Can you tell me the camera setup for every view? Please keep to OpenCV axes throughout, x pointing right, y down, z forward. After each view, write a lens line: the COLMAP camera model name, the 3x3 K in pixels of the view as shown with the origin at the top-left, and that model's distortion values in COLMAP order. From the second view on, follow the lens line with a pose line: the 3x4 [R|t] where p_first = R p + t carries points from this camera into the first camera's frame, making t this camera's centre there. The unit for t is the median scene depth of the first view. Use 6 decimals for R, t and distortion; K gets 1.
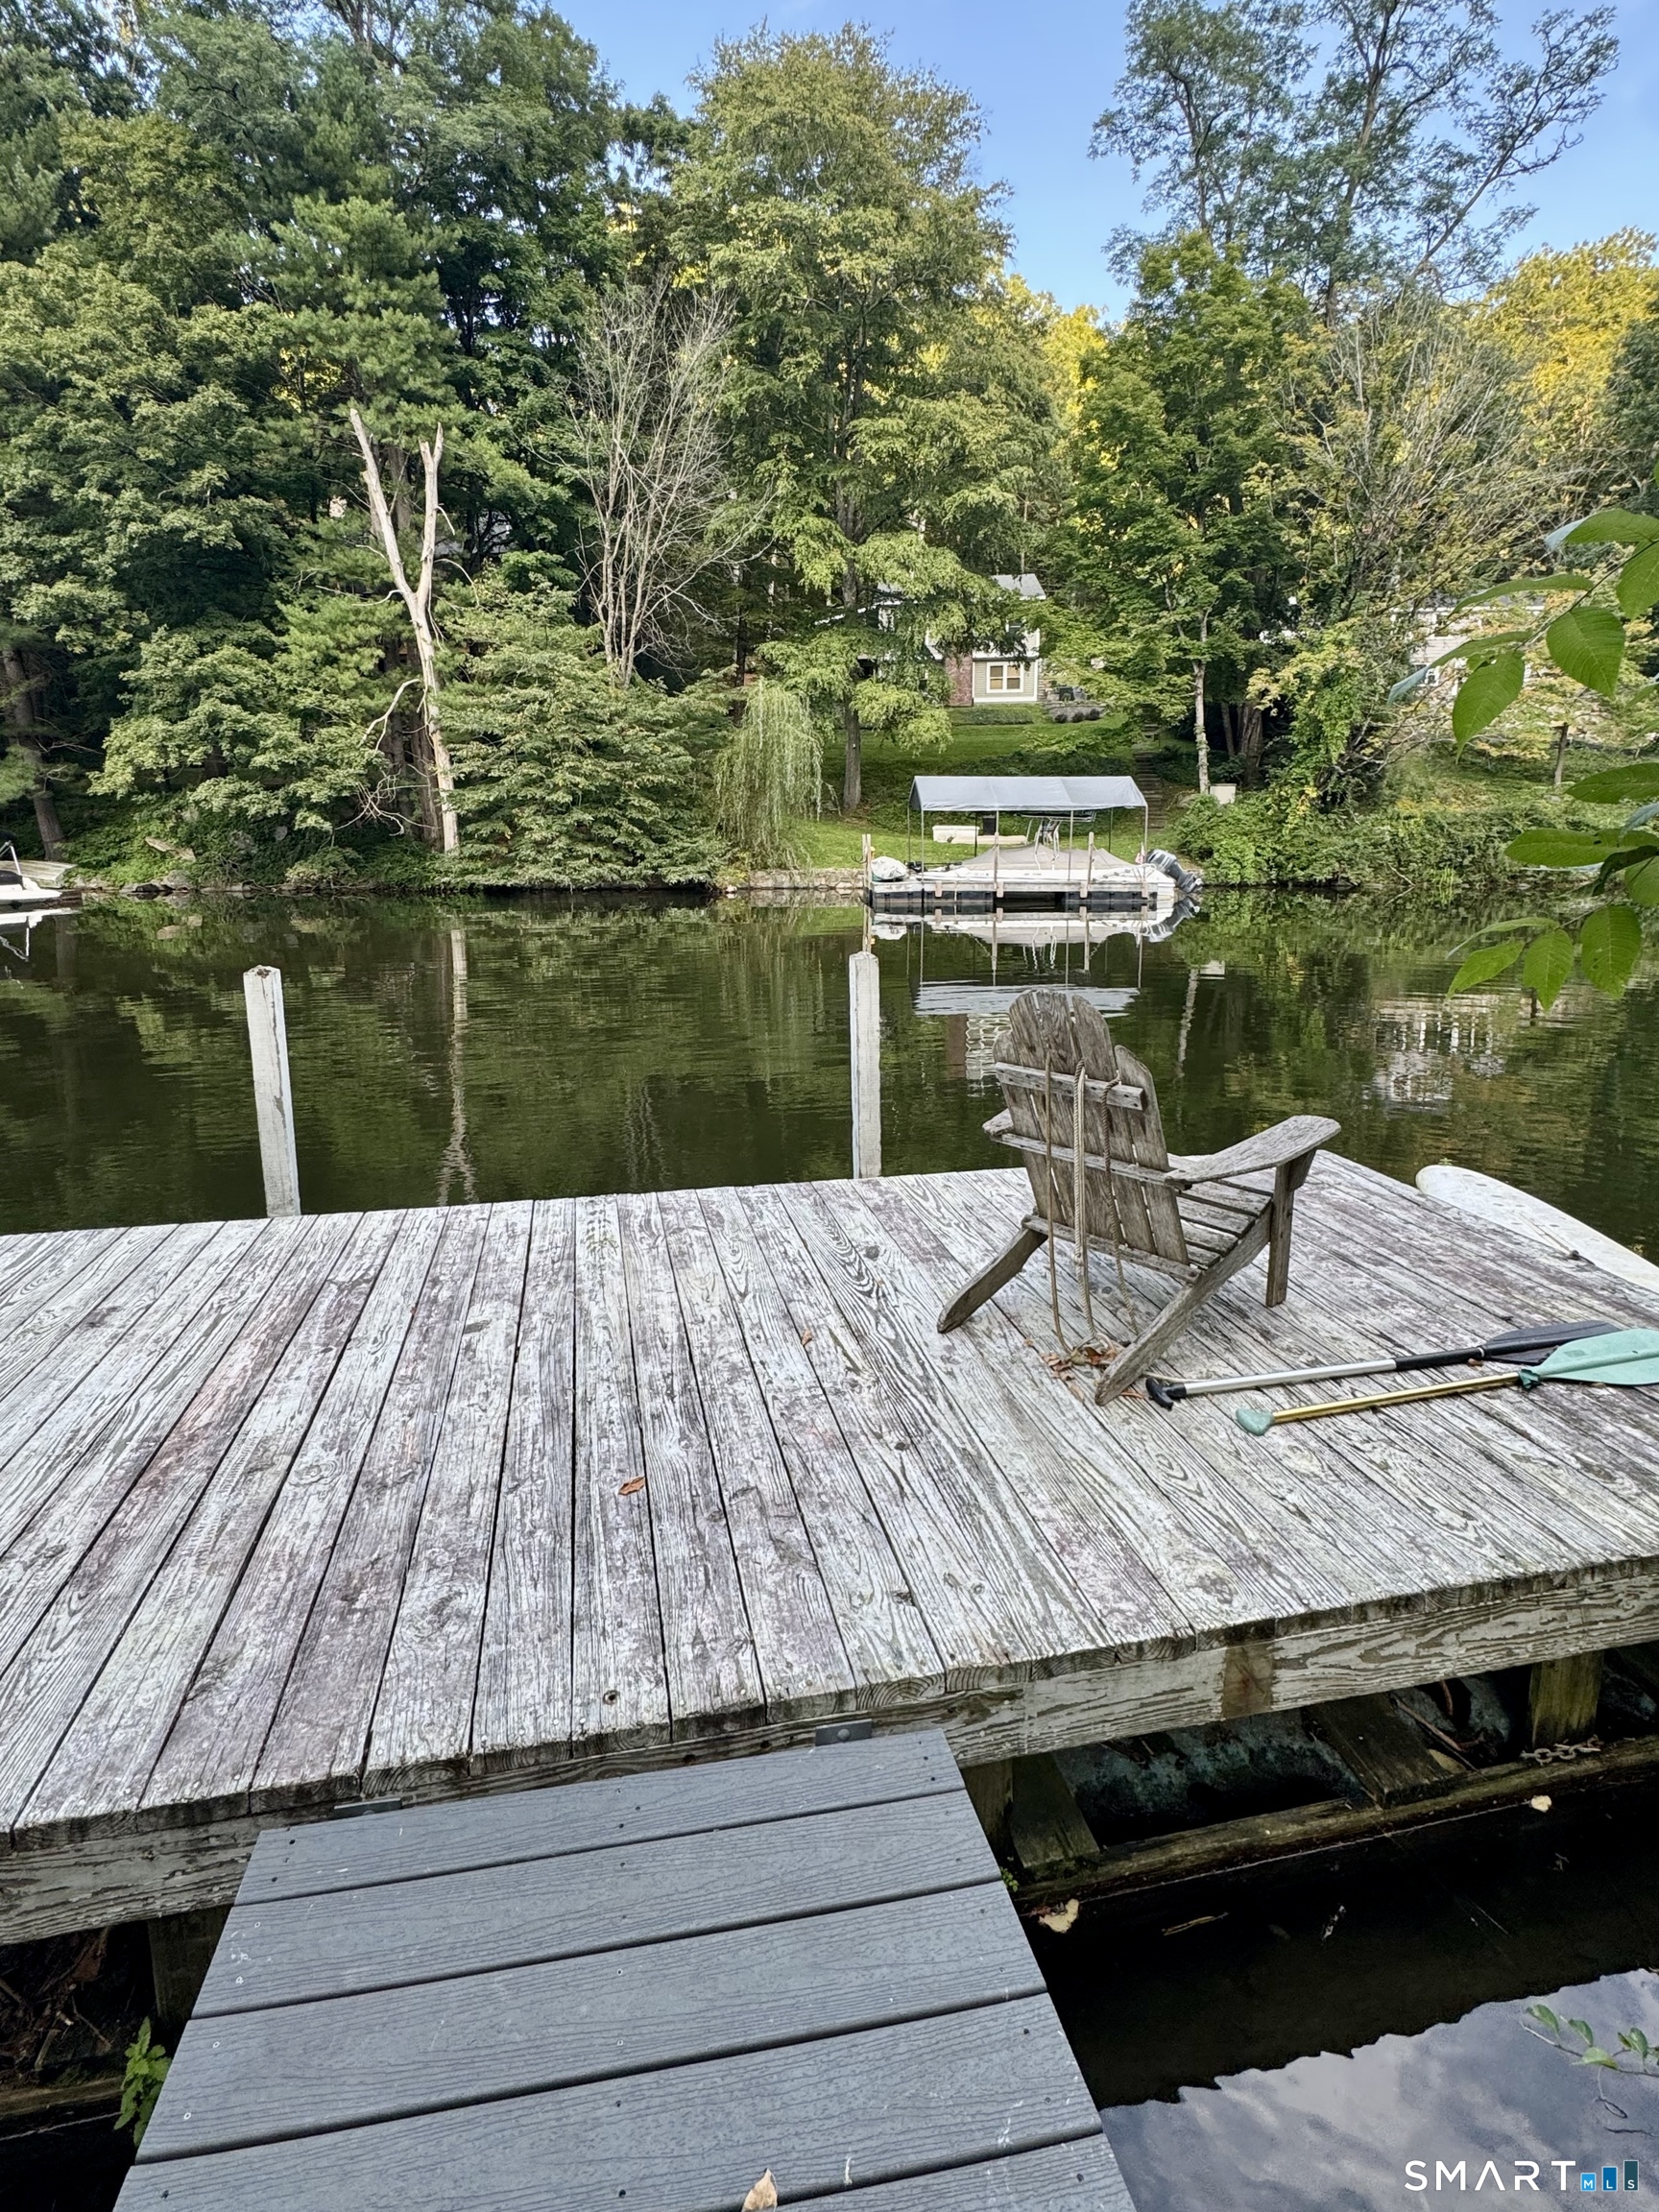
lens RADIAL K [[973.0, 0, 756.7], [0, 973.0, 1038.3], [0, 0, 1]] dist [0.033394, -0.000185]
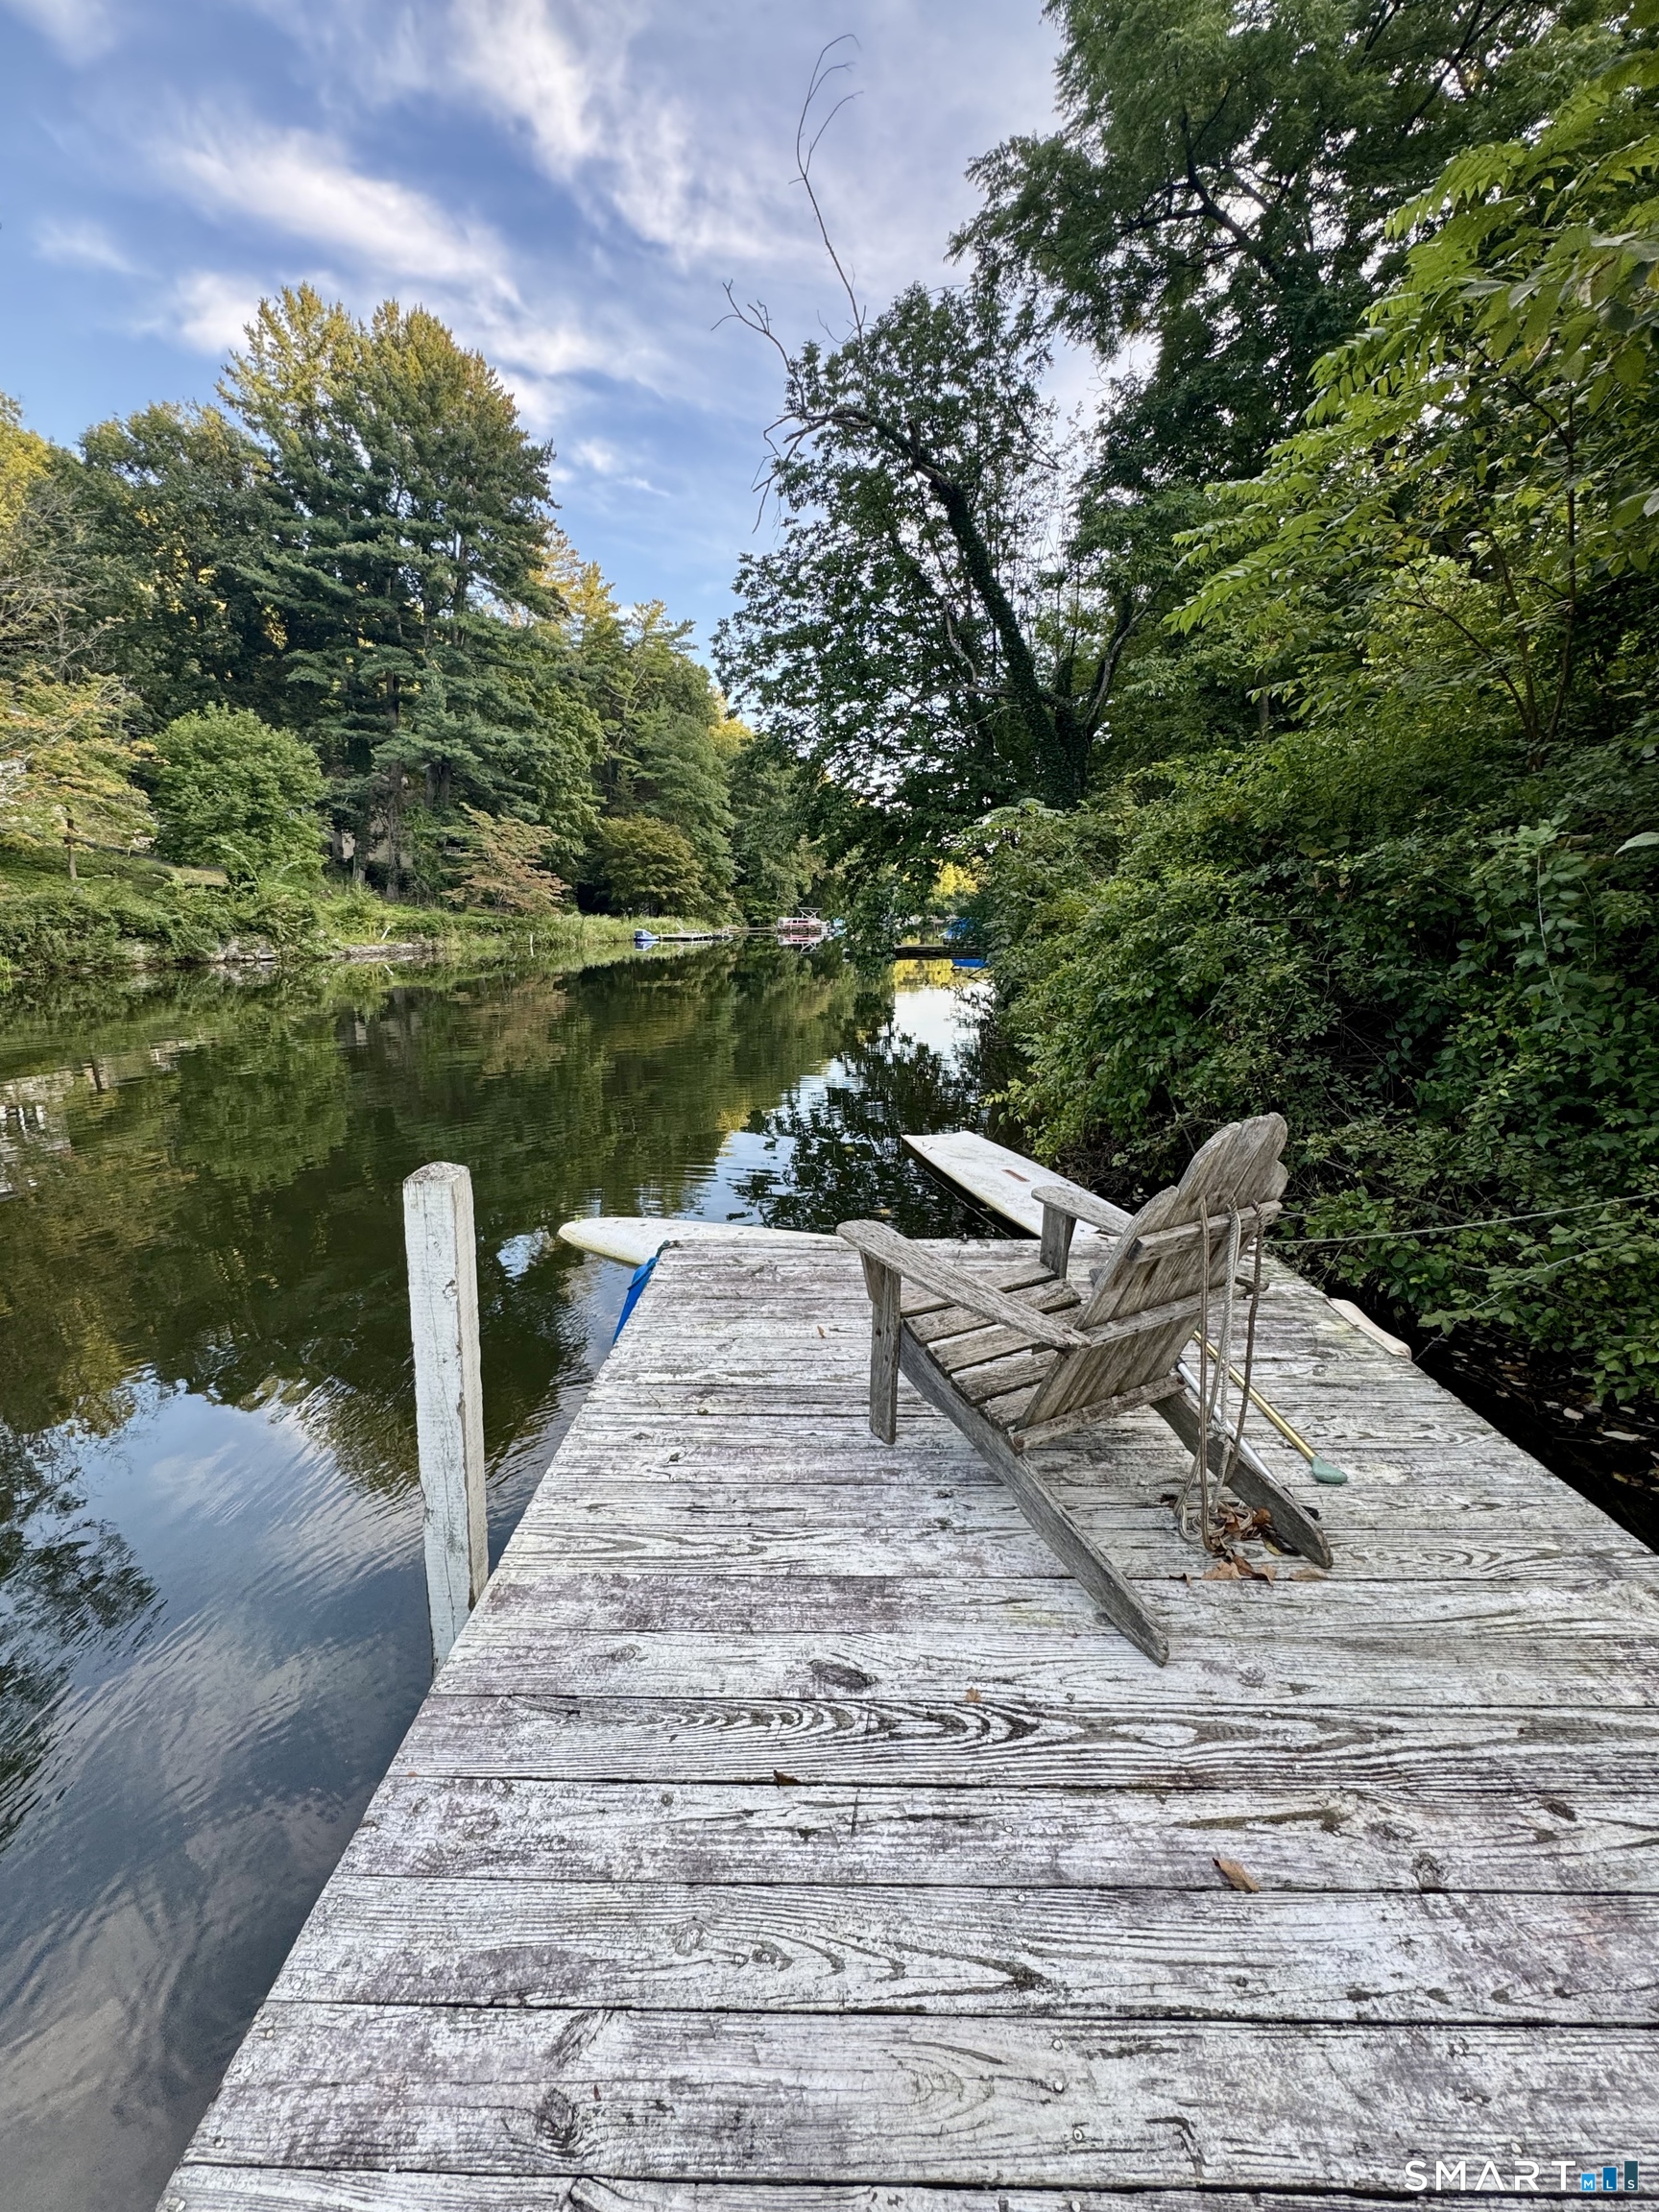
lens RADIAL K [[887.1, 0, 829.5], [0, 887.1, 1106.0], [0, 0, 1]] dist [-0.001324, 0.000304]
pose [[0.205208, -0.208436, 0.956266, -0.353133], [0.205951, 0.964378, 0.166009, -0.211532], [-0.956804, 0.162877, 0.240826, 0.990610]]
